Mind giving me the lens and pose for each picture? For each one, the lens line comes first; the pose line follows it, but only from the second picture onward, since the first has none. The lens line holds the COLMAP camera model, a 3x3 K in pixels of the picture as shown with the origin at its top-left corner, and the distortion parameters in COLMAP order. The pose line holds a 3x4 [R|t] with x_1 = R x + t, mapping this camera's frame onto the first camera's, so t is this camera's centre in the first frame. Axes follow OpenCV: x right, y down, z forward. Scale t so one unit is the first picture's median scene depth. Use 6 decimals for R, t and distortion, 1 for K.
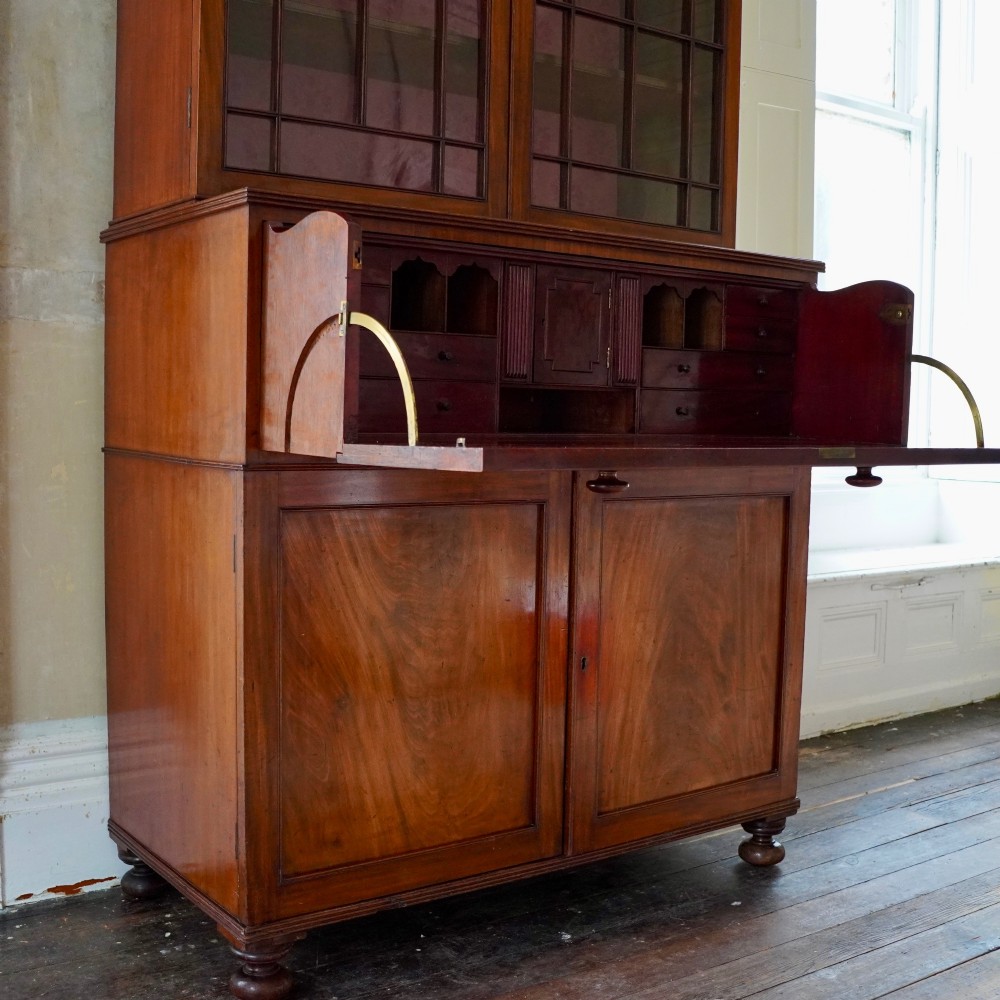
lens RADIAL K [[1311.2, 0, 501.1], [0, 1311.2, 513.1], [0, 0, 1]] dist [-0.166497, 0.157362]
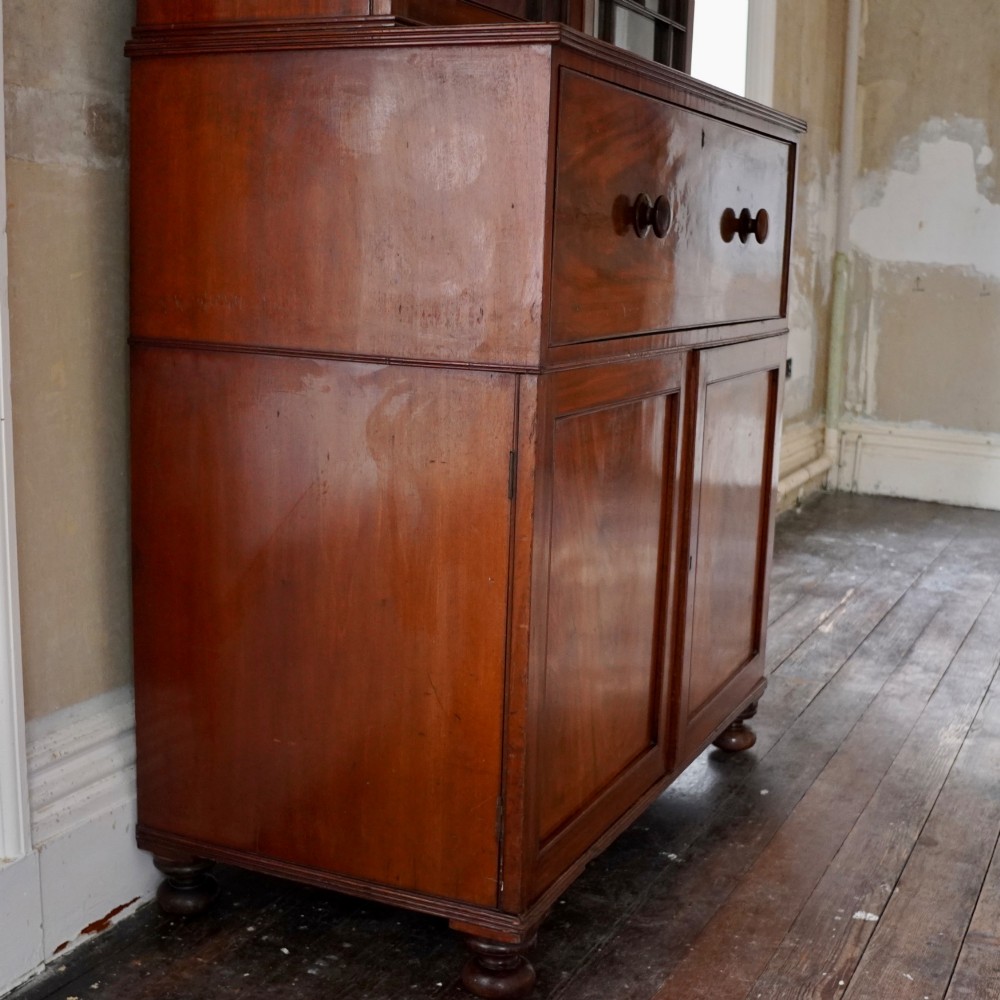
lens RADIAL K [[1506.4, 0, 498.8], [0, 1506.4, 527.7], [0, 0, 1]] dist [-0.141379, 0.095040]
pose [[0.872338, -0.085509, 0.481368, -0.551305], [0.025930, 0.991292, 0.129100, -0.048533], [-0.488216, -0.100137, 0.866959, 0.148715]]
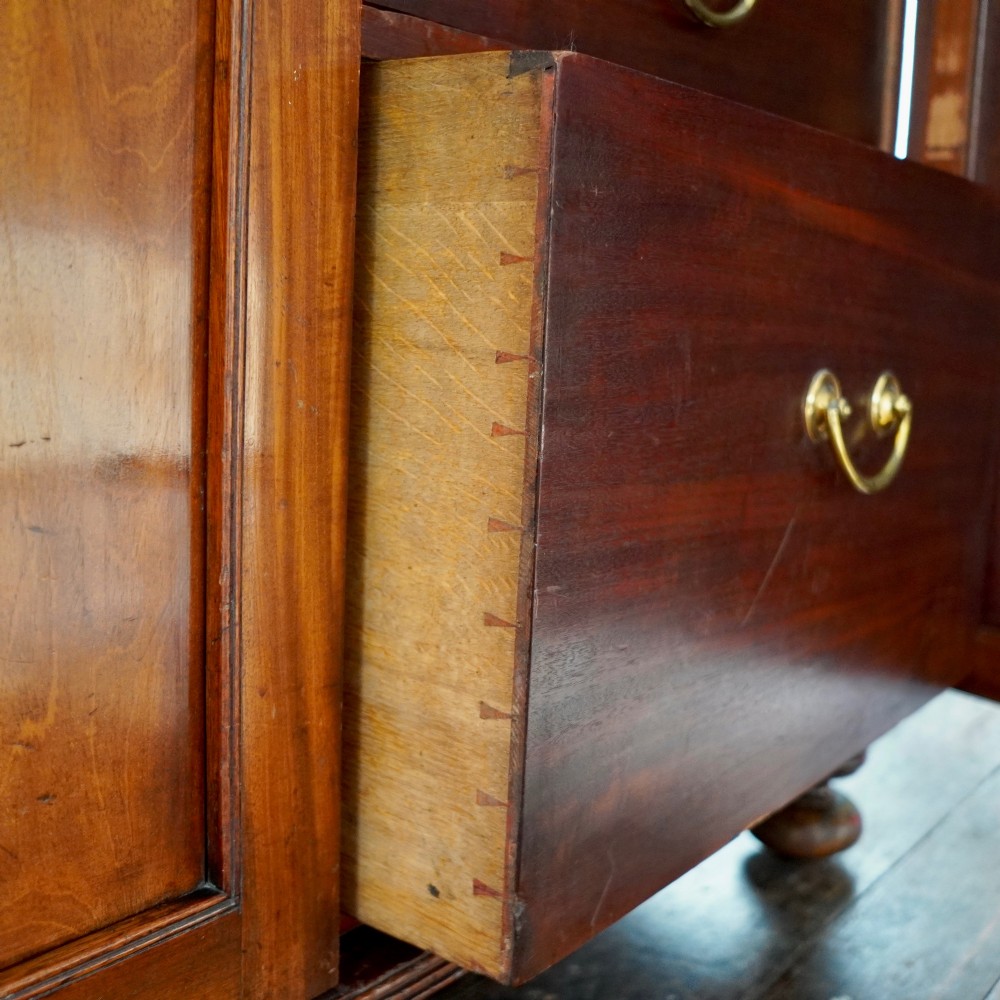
lens RADIAL K [[1311.2, 0, 501.1], [0, 1311.2, 513.1], [0, 0, 1]] dist [-0.166497, 0.157362]
pose [[0.959186, -0.028904, 0.281296, 0.012522], [0.000731, 0.995012, 0.099749, 0.155159], [-0.282776, -0.095473, 0.954423, 0.774264]]
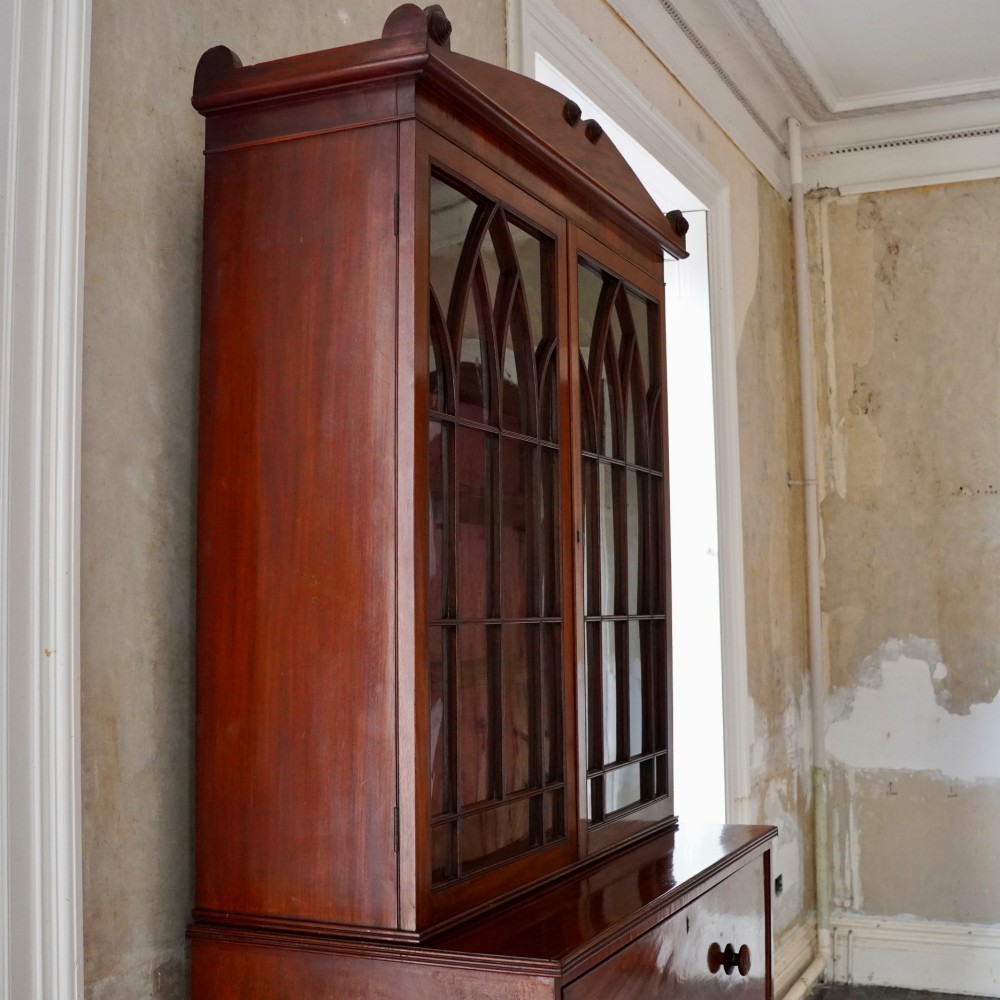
lens RADIAL K [[1407.9, 0, 528.0], [0, 1407.9, 499.0], [0, 0, 1]] dist [-0.158377, 0.154482]
pose [[0.863293, 0.009908, 0.504605, -0.576249], [0.071979, 0.987170, -0.142526, -0.349532], [-0.499544, 0.159363, 0.851504, 0.075883]]
